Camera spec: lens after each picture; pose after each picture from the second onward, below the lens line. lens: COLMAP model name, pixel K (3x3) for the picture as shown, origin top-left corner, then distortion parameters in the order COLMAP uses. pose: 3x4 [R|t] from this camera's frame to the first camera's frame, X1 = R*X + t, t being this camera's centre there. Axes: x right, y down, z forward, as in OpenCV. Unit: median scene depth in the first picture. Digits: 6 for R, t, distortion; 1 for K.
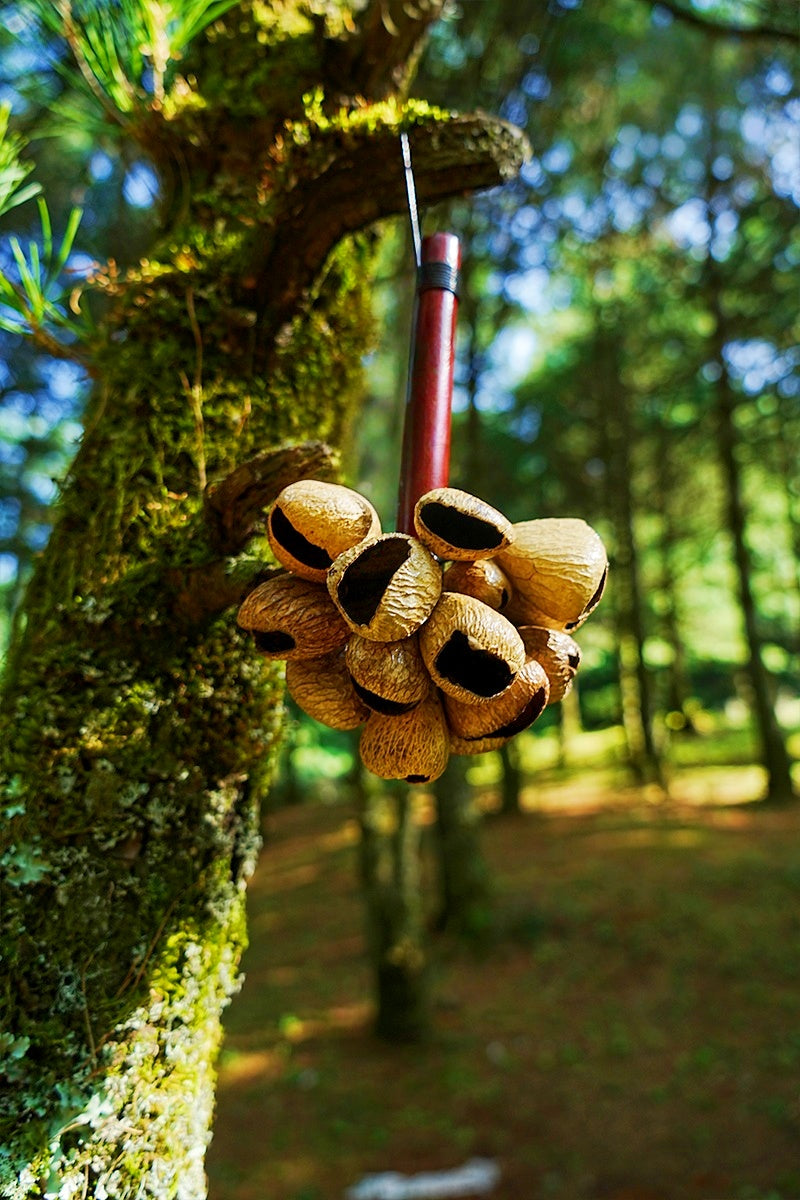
lens RADIAL K [[784.2, 0, 389.7], [0, 784.2, 594.7], [0, 0, 1]] dist [-0.039155, 0.011579]
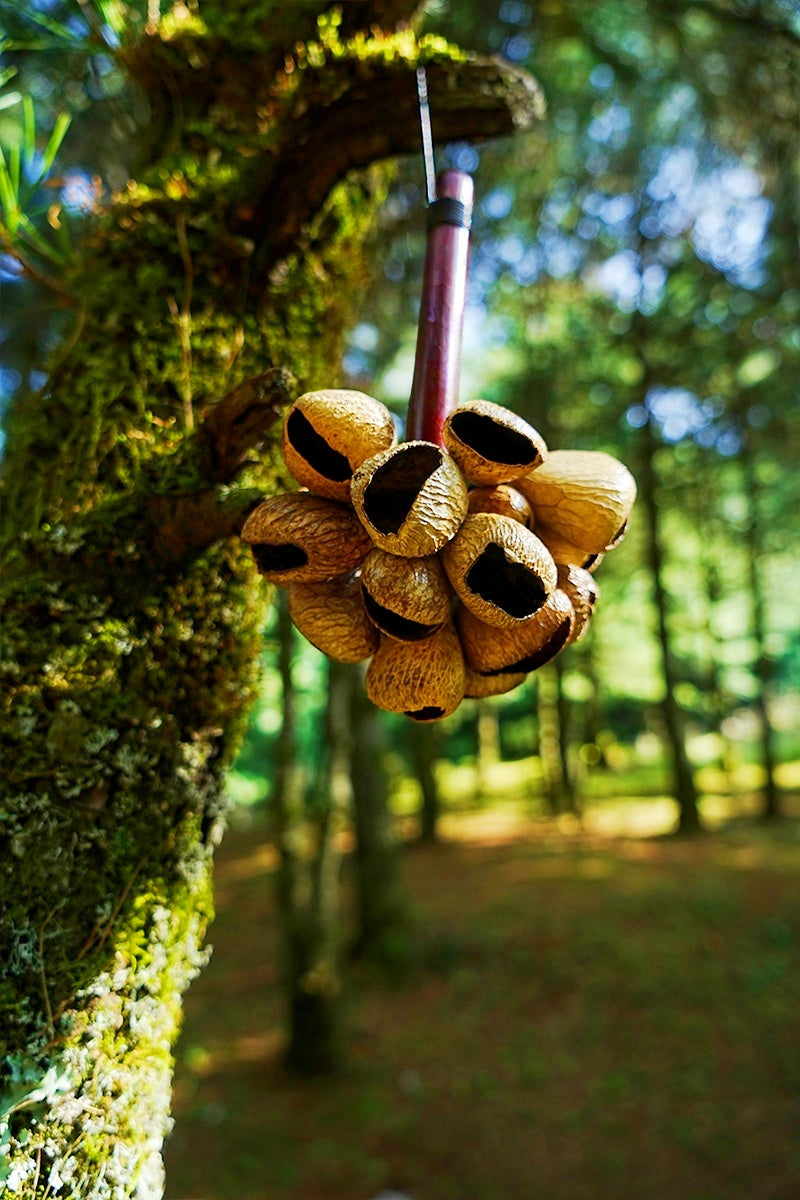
lens RADIAL K [[784.2, 0, 393.6], [0, 784.2, 598.5], [0, 0, 1]] dist [-0.039155, 0.011579]
pose [[0.994043, 0.042752, 0.100254, -0.084803], [-0.039659, 0.998680, -0.032647, 0.102798], [-0.101517, 0.028476, 0.994426, 0.059185]]
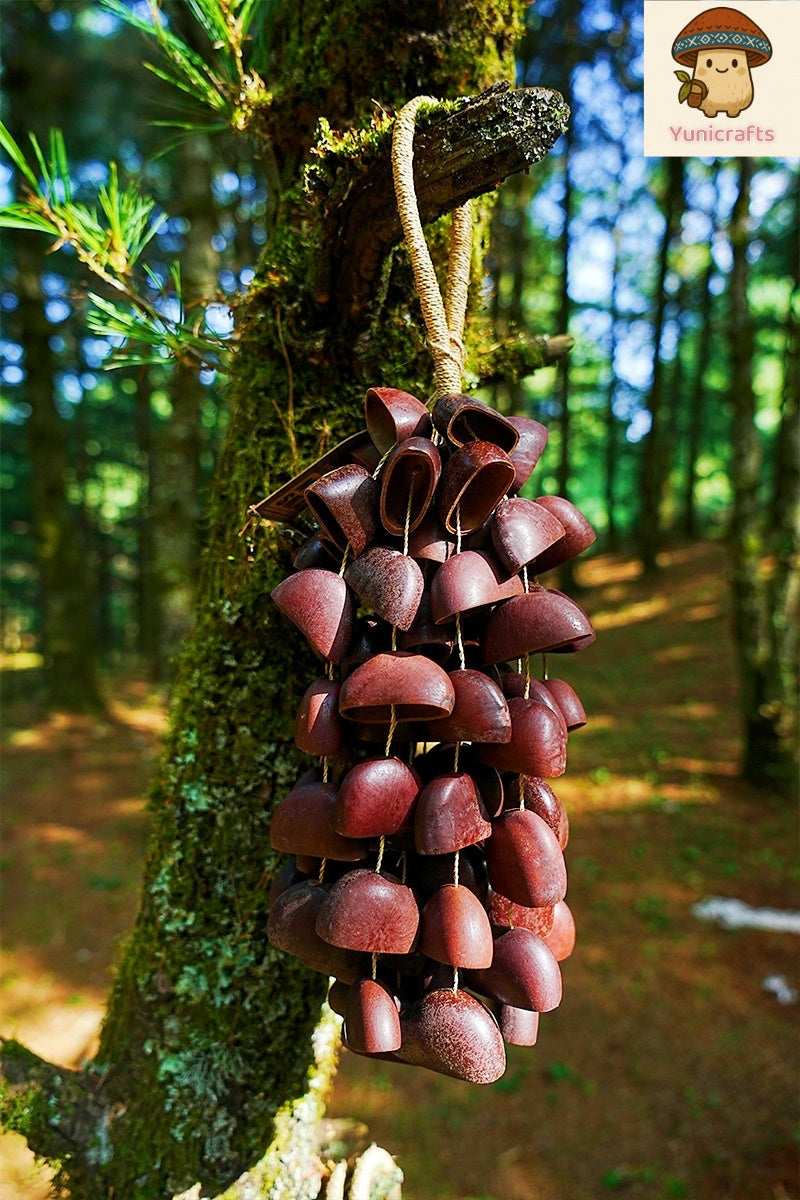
lens RADIAL K [[784.2, 0, 399.2], [0, 784.2, 597.0], [0, 0, 1]] dist [-0.039155, 0.011579]
pose [[0.888897, 0.053679, -0.454951, 0.456470], [0.100378, 0.946155, 0.307757, -0.372878], [0.446975, -0.319232, 0.835646, 0.052499]]
